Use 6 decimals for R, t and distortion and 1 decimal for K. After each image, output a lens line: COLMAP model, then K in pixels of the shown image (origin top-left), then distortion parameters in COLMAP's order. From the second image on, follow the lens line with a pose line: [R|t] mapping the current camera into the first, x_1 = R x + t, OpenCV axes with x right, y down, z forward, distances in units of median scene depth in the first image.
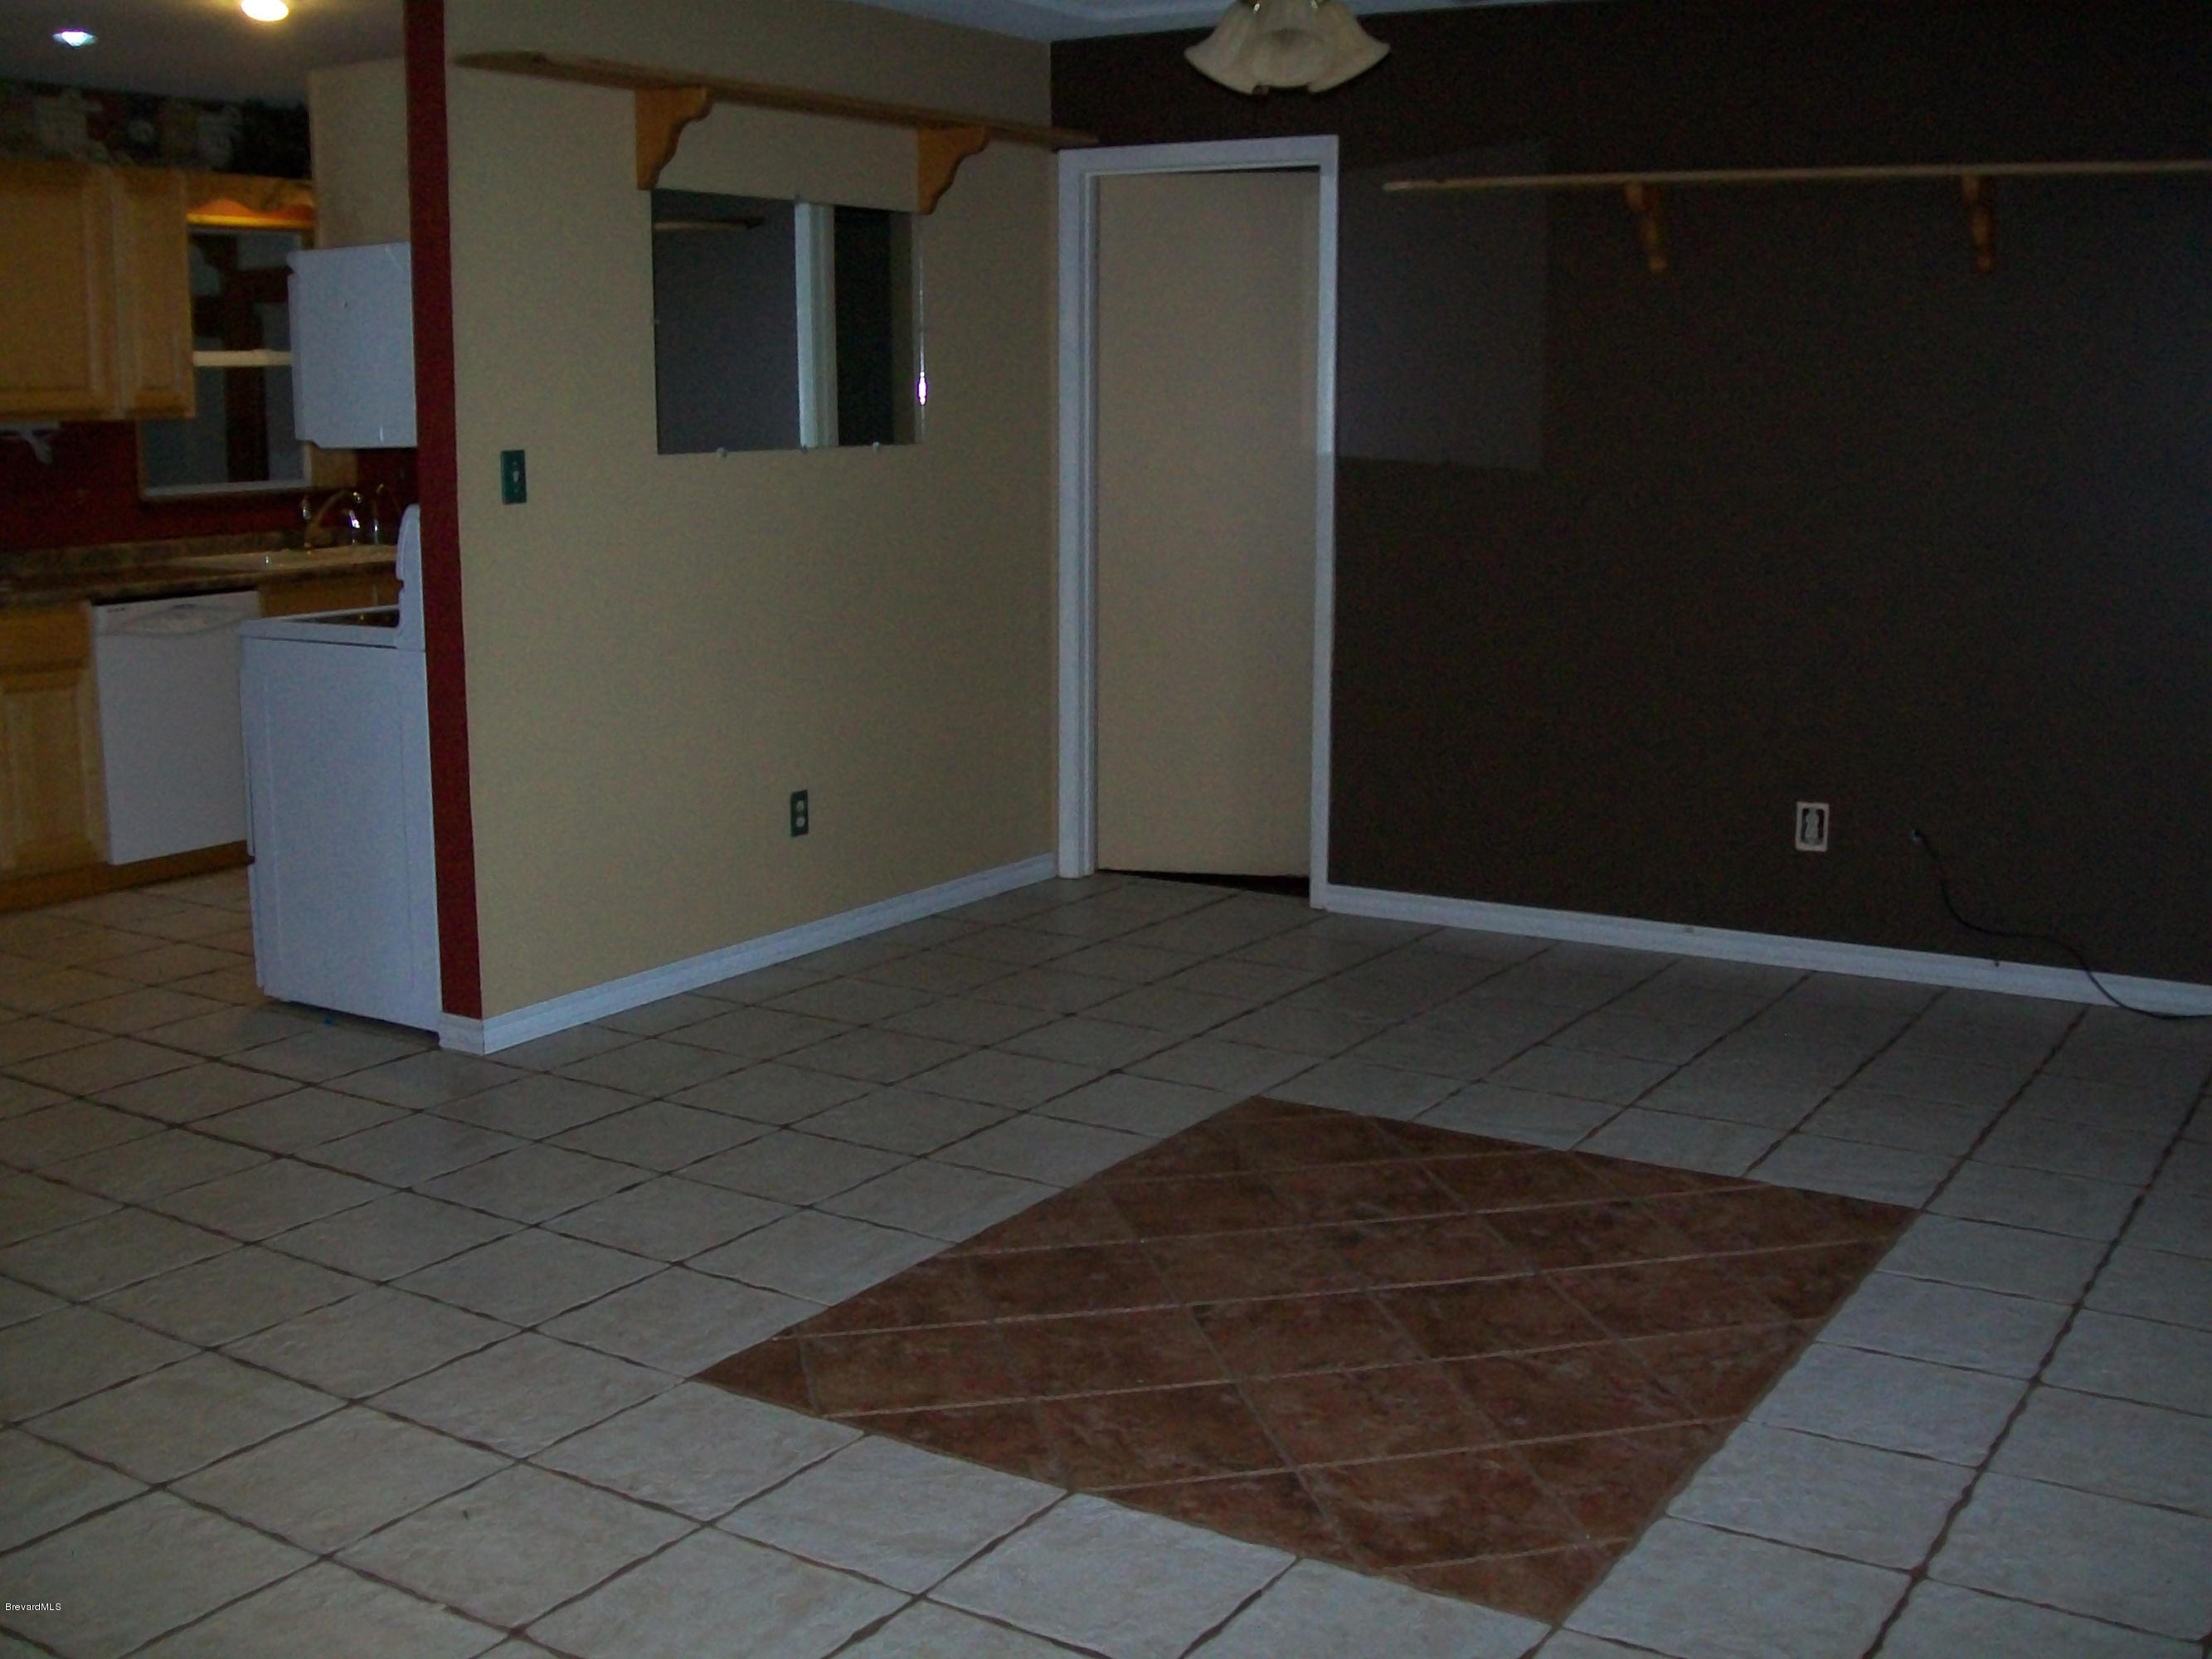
lens RADIAL K [[2391.6, 0, 1116.4], [0, 2391.6, 831.4], [0, 0, 1]] dist [-0.135207, 0.000000]
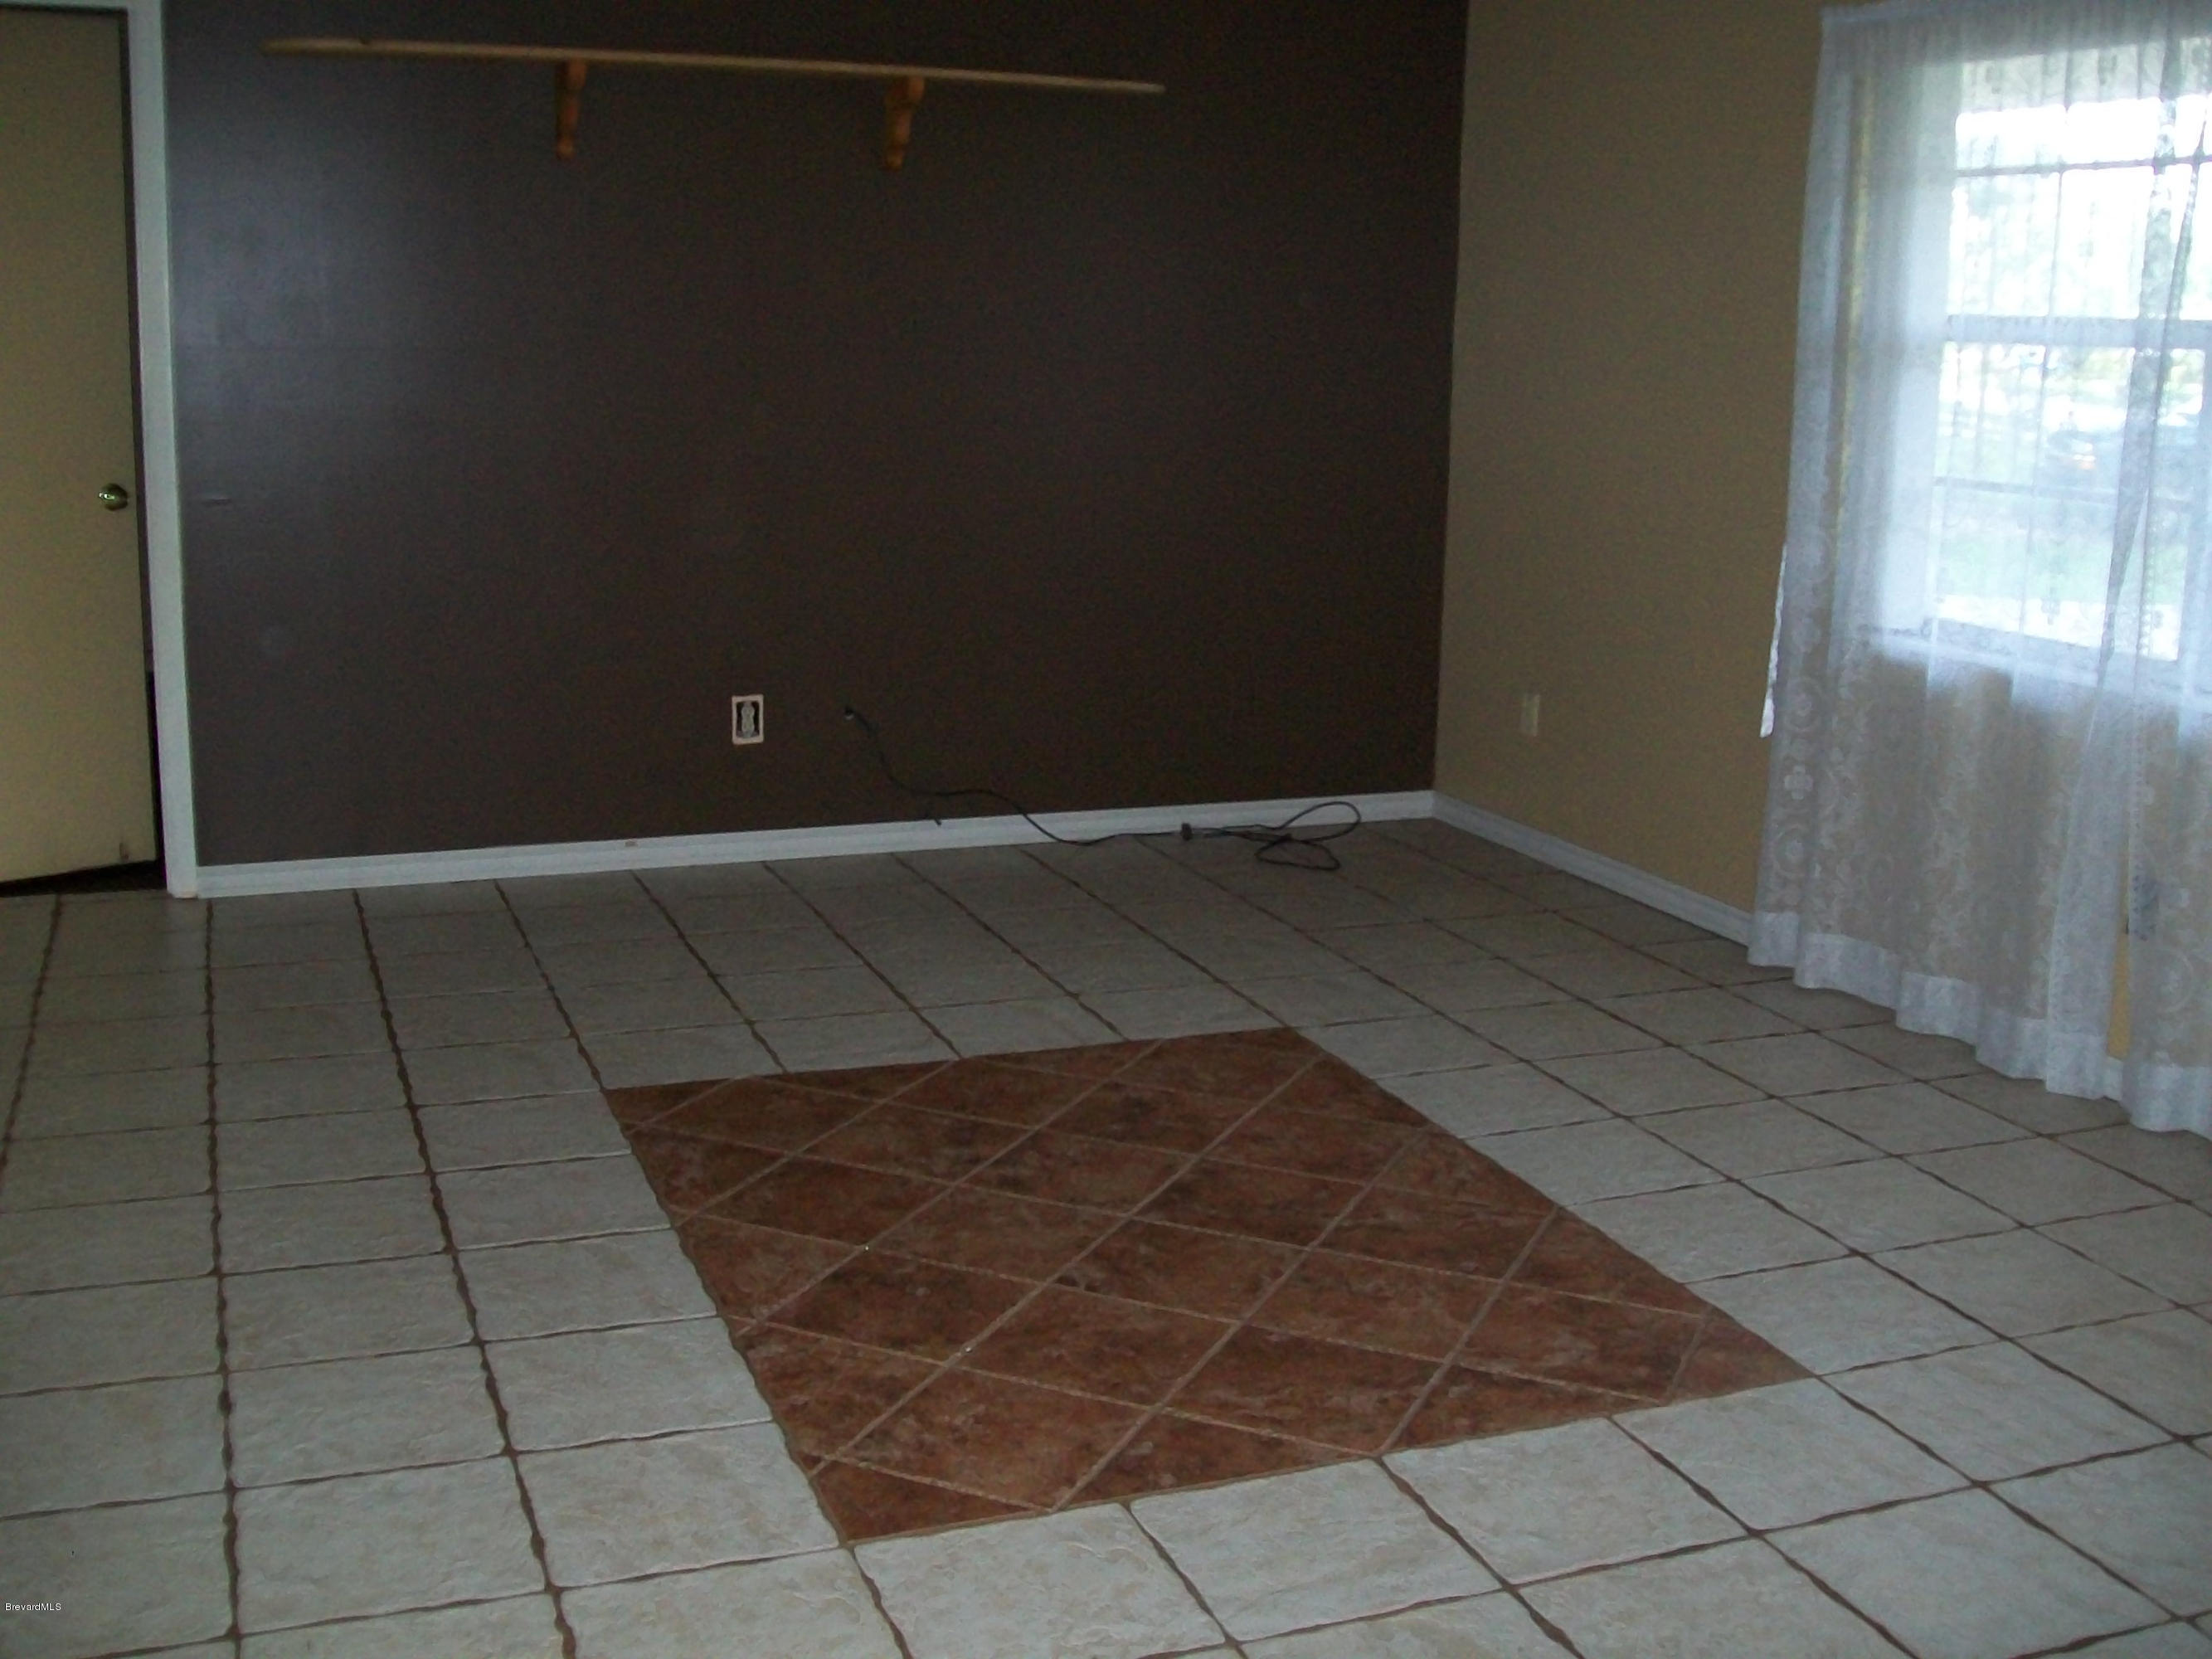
lens RADIAL K [[2391.6, 0, 1116.3], [0, 2391.6, 837.0], [0, 0, 1]] dist [-0.135207, 0.000000]
pose [[0.588359, -0.160994, 0.792411, -0.628068], [0.120312, 0.986500, 0.111096, -0.068952], [-0.799599, 0.029972, 0.599785, 0.395290]]
